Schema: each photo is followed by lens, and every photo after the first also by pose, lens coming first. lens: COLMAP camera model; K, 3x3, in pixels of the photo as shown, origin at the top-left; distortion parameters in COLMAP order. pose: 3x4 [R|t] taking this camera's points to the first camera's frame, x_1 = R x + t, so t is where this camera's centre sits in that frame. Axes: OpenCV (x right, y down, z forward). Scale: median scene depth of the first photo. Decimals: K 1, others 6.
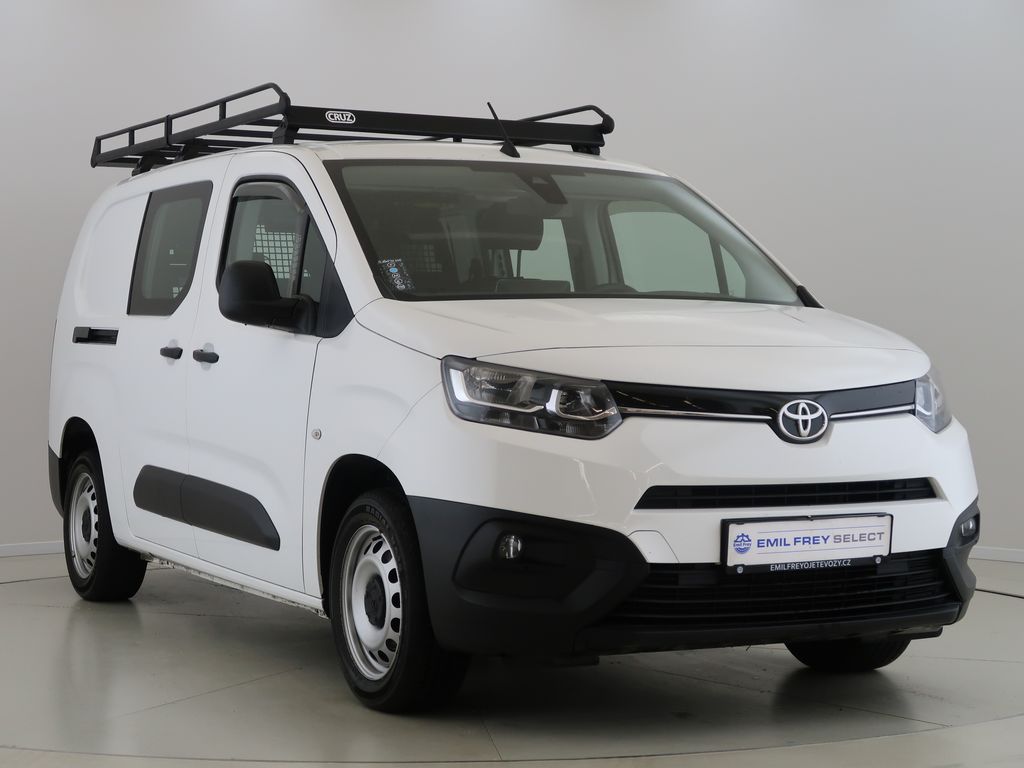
lens RADIAL K [[1662.1, 0, 512.0], [0, 1662.1, 384.0], [0, 0, 1]] dist [0.006180, 0.004844]
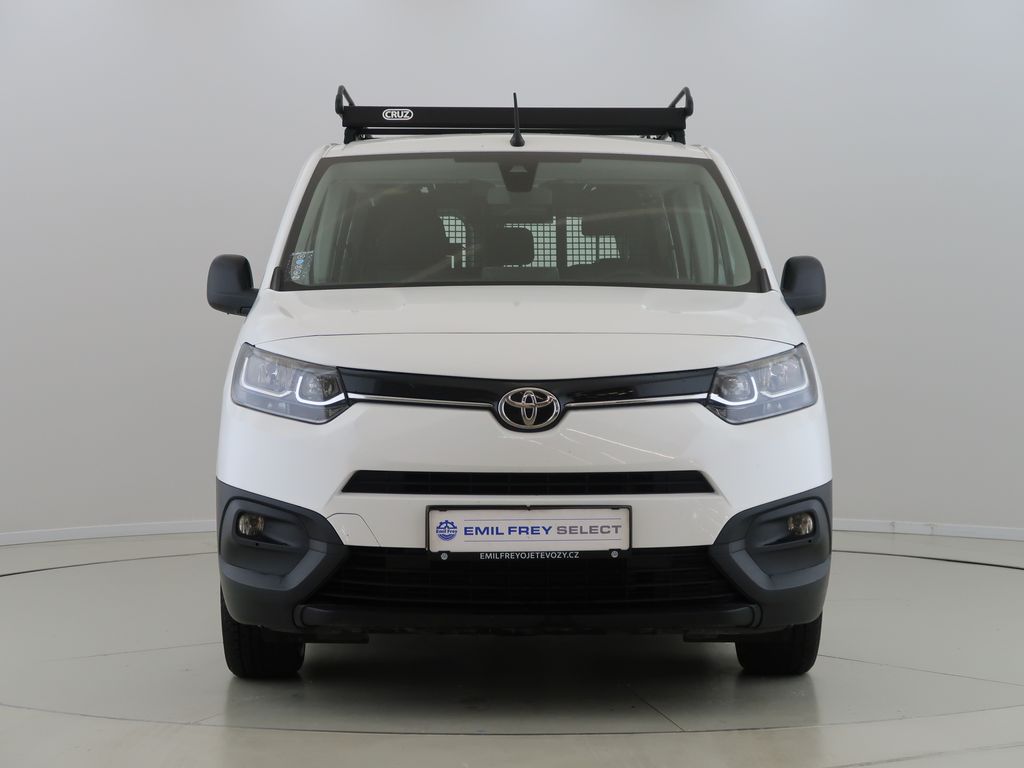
lens RADIAL K [[1662.1, 0, 512.0], [0, 1662.1, 384.0], [0, 0, 1]] dist [0.006180, 0.004844]
pose [[0.930575, 0.008408, -0.366005, 0.527019], [-0.005413, 0.999943, 0.009209, -0.001678], [0.366062, -0.006588, 0.930567, 0.079812]]
